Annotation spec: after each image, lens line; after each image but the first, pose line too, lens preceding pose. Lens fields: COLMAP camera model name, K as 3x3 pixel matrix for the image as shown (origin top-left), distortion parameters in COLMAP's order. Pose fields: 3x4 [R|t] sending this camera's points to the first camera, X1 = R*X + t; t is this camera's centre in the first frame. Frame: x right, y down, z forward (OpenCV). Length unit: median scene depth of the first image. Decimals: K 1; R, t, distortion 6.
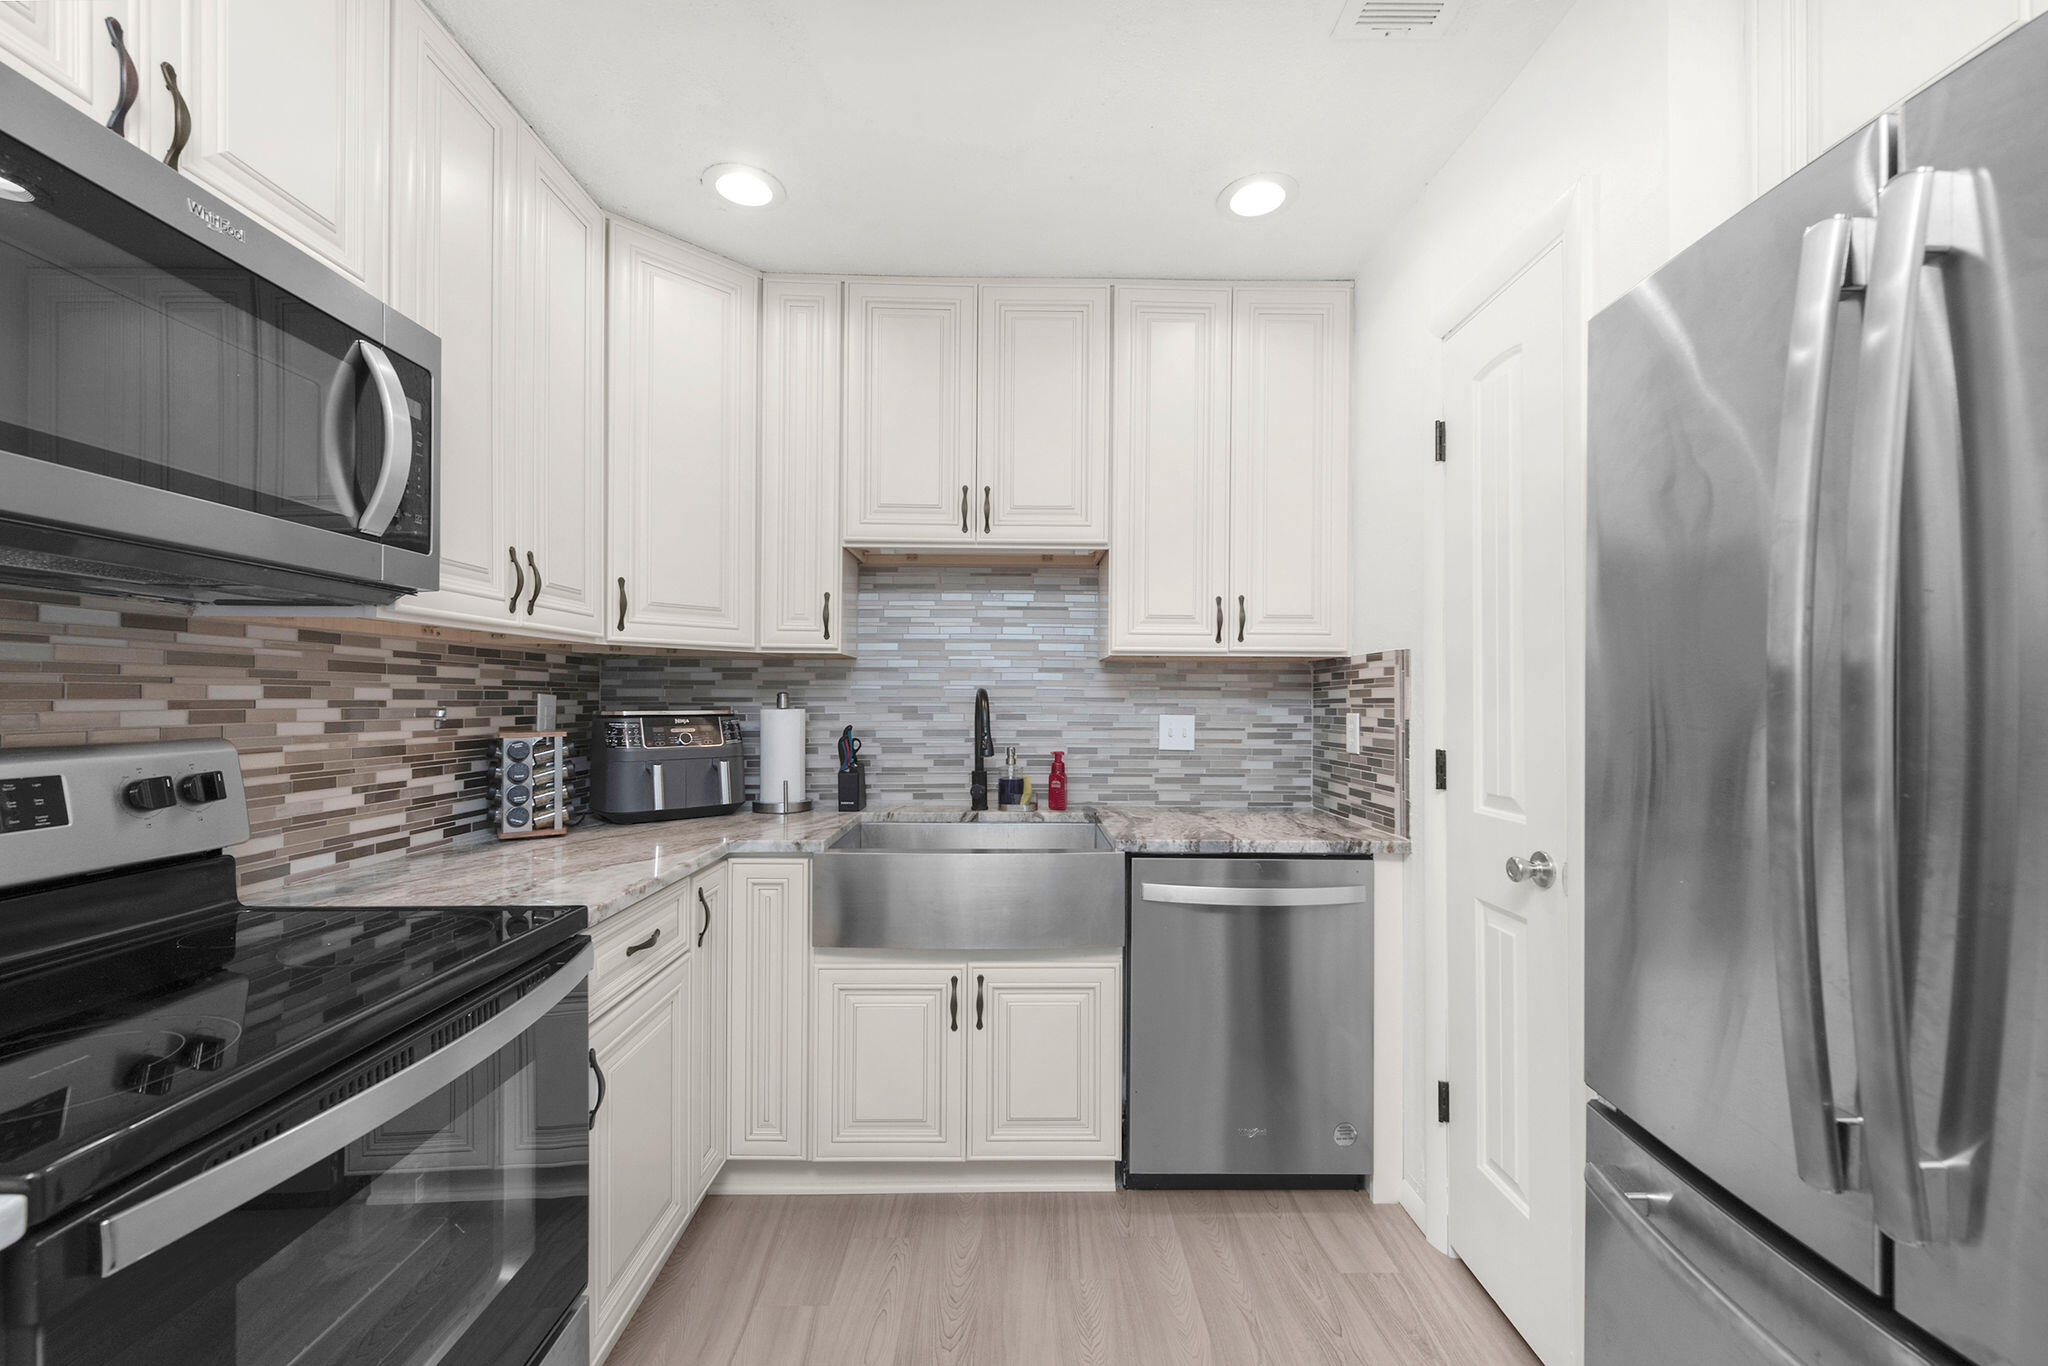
lens RADIAL K [[809.8, 0, 1017.3], [0, 809.8, 693.7], [0, 0, 1]] dist [0.006023, -0.001595]
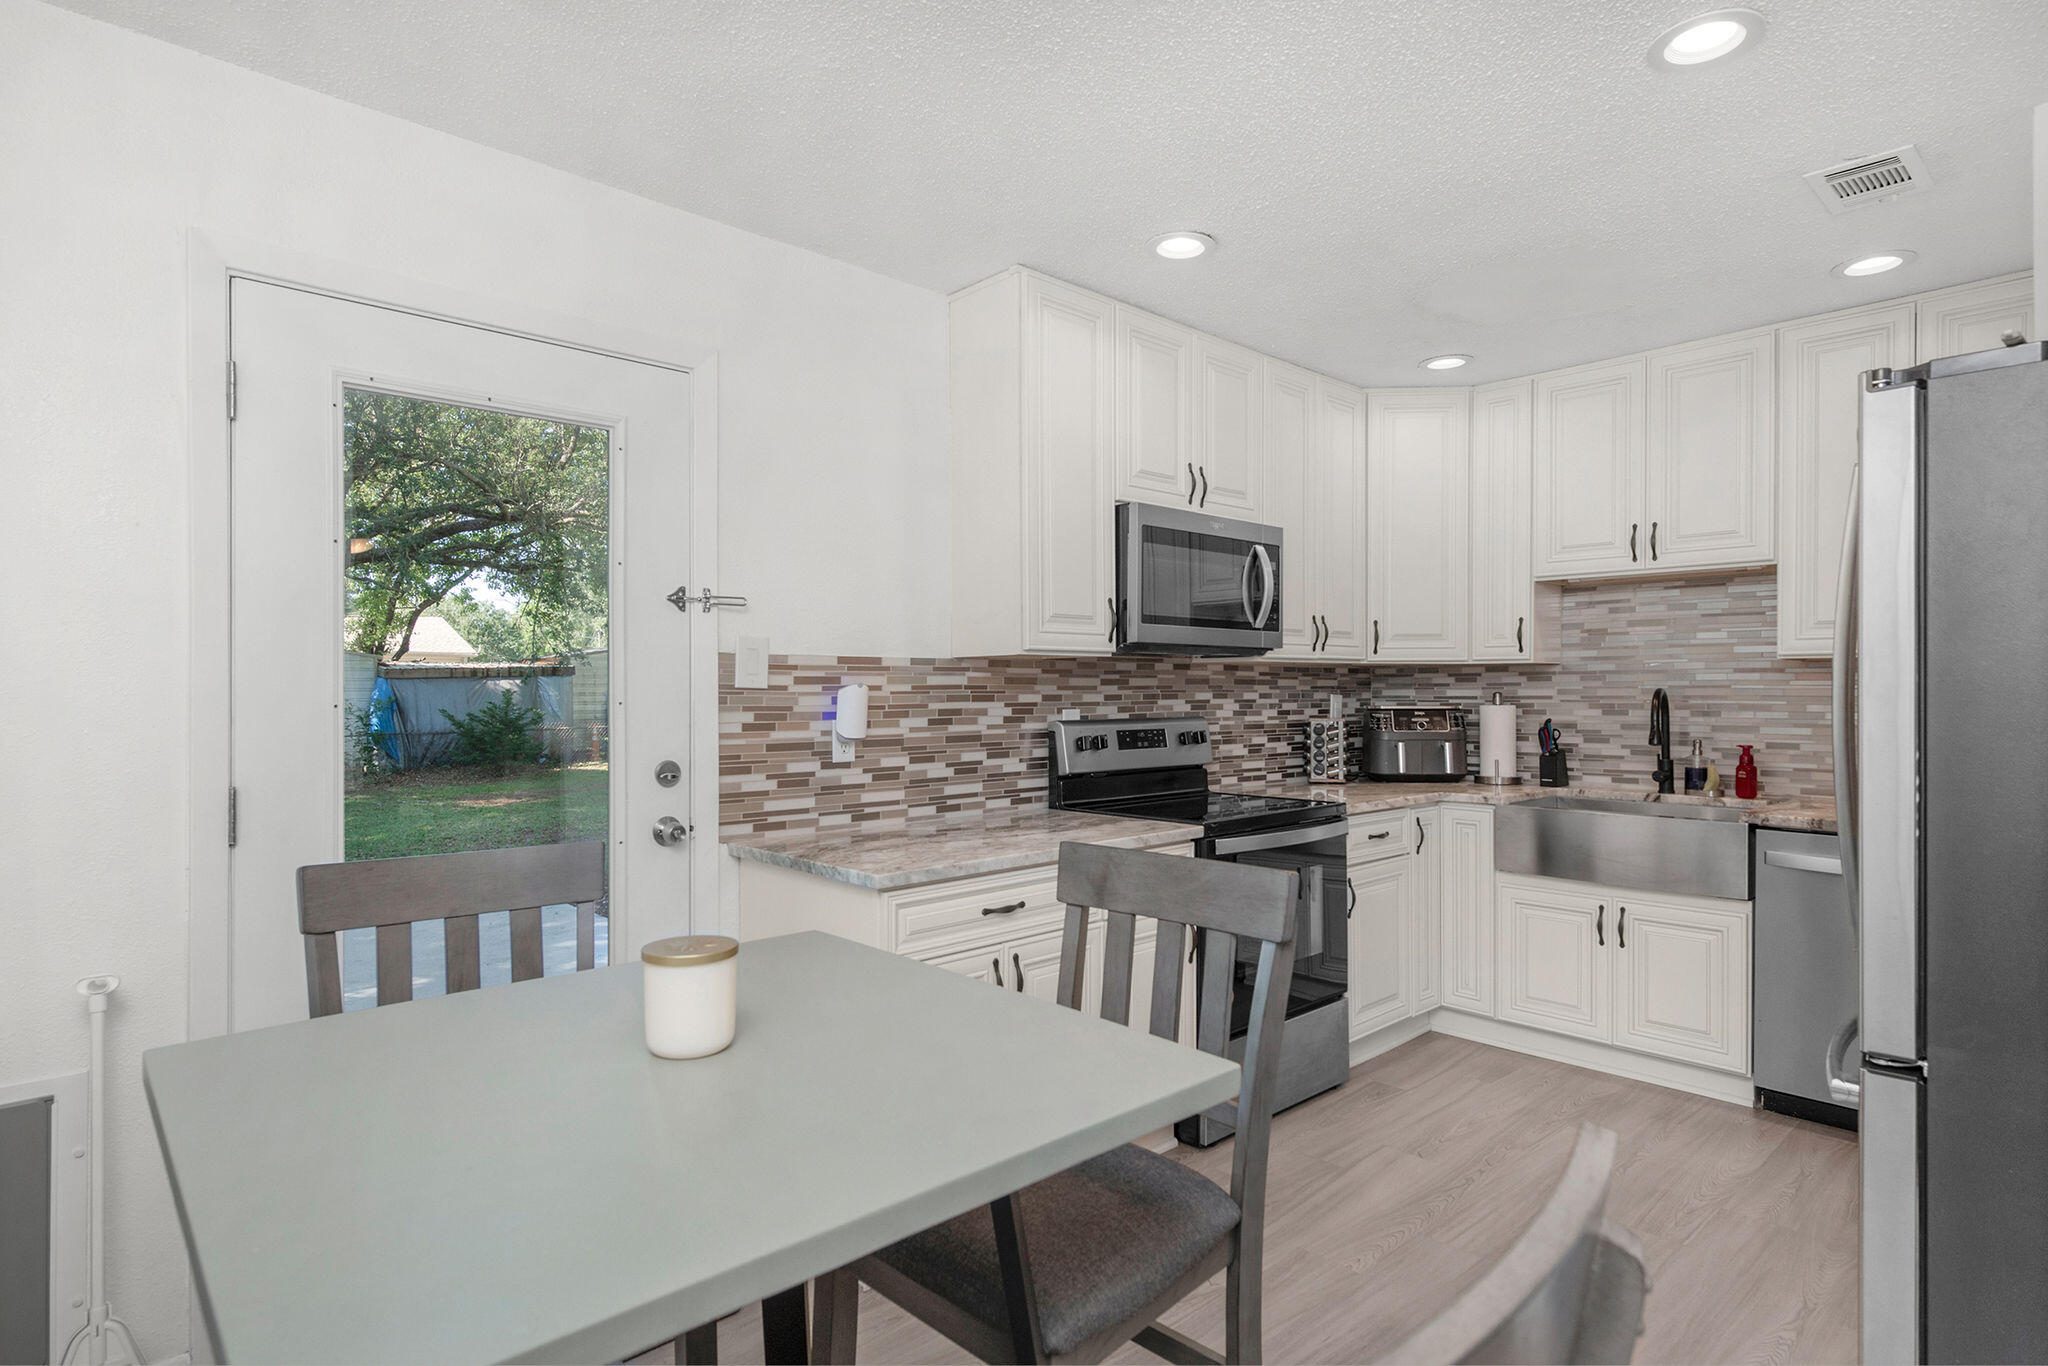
lens RADIAL K [[1069.4, 0, 1066.5], [0, 1069.4, 697.4], [0, 0, 1]] dist [-0.000718, 0.001287]
pose [[0.699742, 0.000856, -0.714396, 0.557443], [0.008486, 0.999919, 0.009510, -0.019304], [0.714346, -0.012717, 0.699677, -0.853742]]
